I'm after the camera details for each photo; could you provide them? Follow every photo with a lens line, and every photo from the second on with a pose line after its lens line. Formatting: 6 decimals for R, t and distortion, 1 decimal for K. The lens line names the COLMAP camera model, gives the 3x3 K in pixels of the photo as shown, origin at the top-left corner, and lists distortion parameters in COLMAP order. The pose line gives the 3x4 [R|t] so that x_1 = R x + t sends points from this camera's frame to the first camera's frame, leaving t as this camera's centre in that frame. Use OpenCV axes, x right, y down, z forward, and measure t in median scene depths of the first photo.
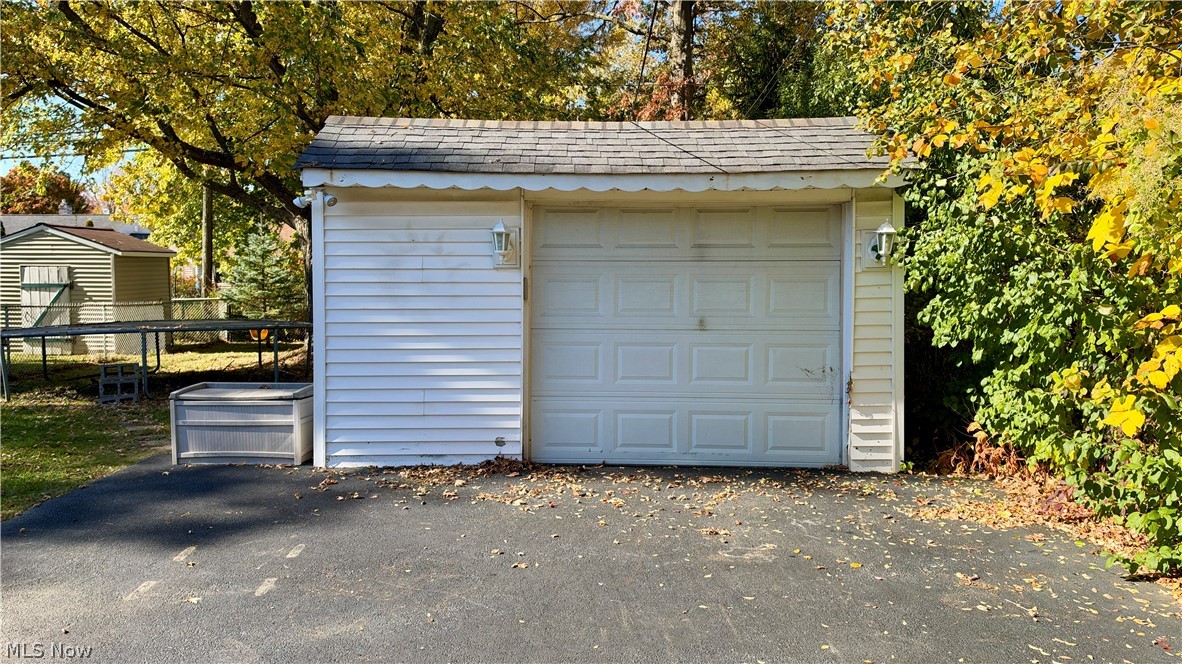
lens RADIAL K [[836.2, 0, 589.9], [0, 836.2, 333.5], [0, 0, 1]] dist [0.017185, -0.004010]
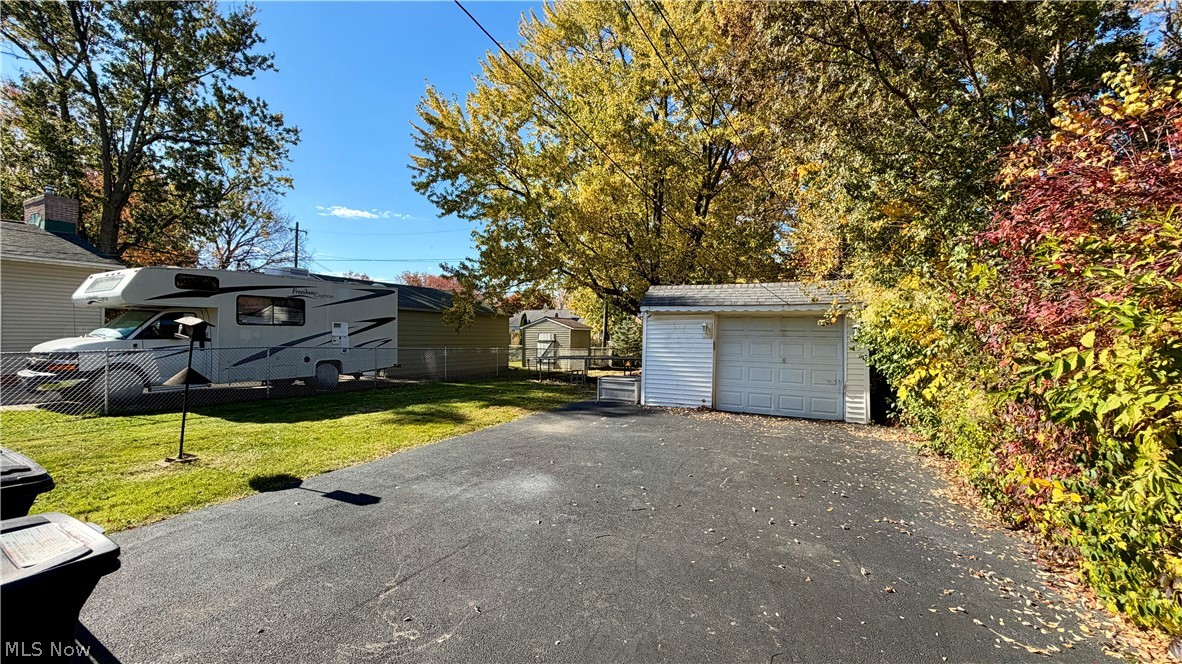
lens RADIAL K [[470.8, 0, 589.0], [0, 470.8, 335.3], [0, 0, 1]] dist [-0.000878, 0.000201]
pose [[0.900436, 0.011951, -0.434824, 0.225183], [-0.044833, 0.996849, -0.065442, 0.033484], [0.432671, 0.078420, 0.898135, -0.589381]]
